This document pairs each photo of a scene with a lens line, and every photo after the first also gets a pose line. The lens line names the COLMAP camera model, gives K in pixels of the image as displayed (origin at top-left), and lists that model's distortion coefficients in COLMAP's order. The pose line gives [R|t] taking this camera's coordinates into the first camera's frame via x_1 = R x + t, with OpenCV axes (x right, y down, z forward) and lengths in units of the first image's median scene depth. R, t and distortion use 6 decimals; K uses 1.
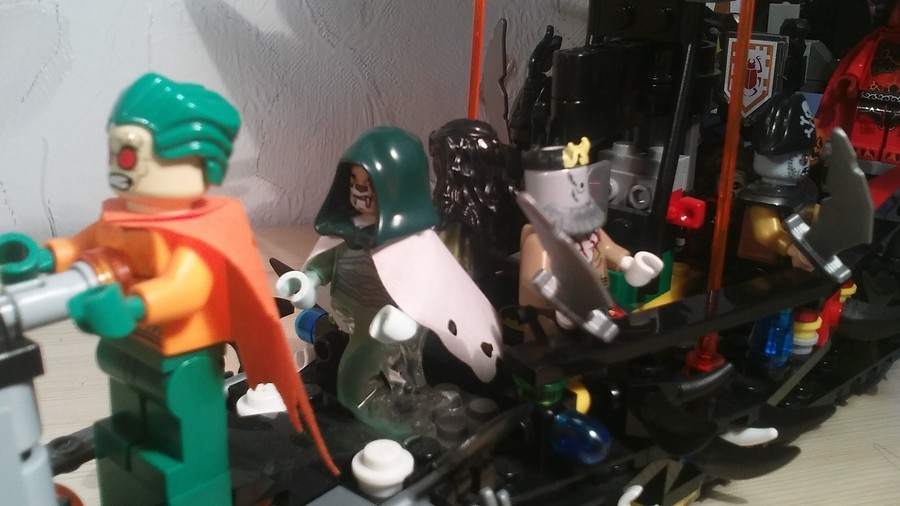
lens RADIAL K [[880.3, 0, 456.1], [0, 880.3, 251.8], [0, 0, 1]] dist [-0.047465, 0.000000]
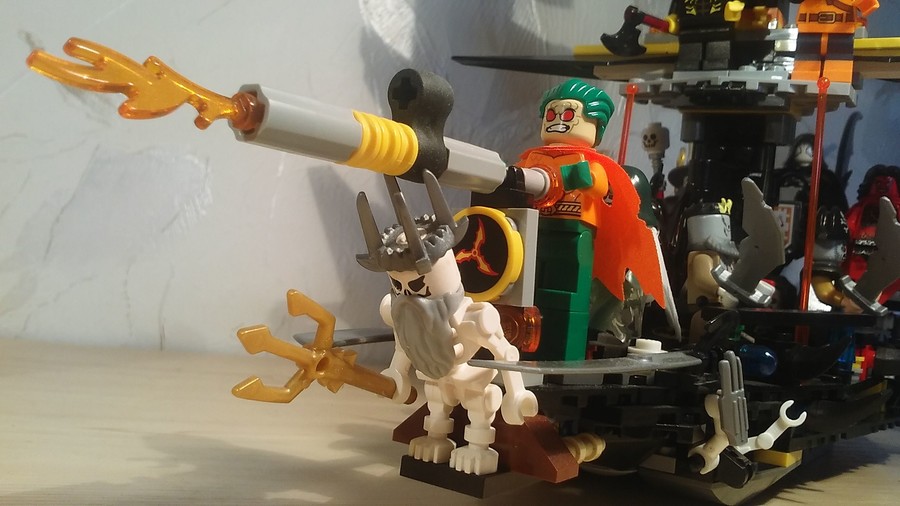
lens RADIAL K [[880.3, 0, 452.8], [0, 880.3, 236.5], [0, 0, 1]] dist [-0.047465, 0.000000]
pose [[0.991069, 0.090384, 0.098043, -0.328140], [-0.052203, 0.939535, -0.338450, 0.327310], [-0.122705, 0.330310, 0.935863, -0.262246]]
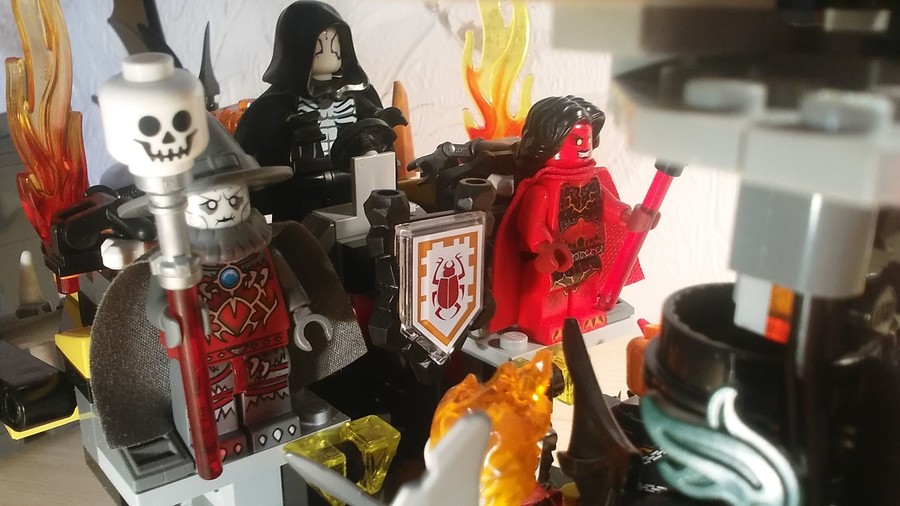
lens RADIAL K [[880.3, 0, 447.6], [0, 880.3, 248.7], [0, 0, 1]] dist [-0.047465, 0.000000]
pose [[0.206643, -0.298385, 0.931808, -0.227737], [0.310498, 0.923134, 0.226749, -0.378798], [-0.927841, 0.242468, 0.283407, 0.859367]]
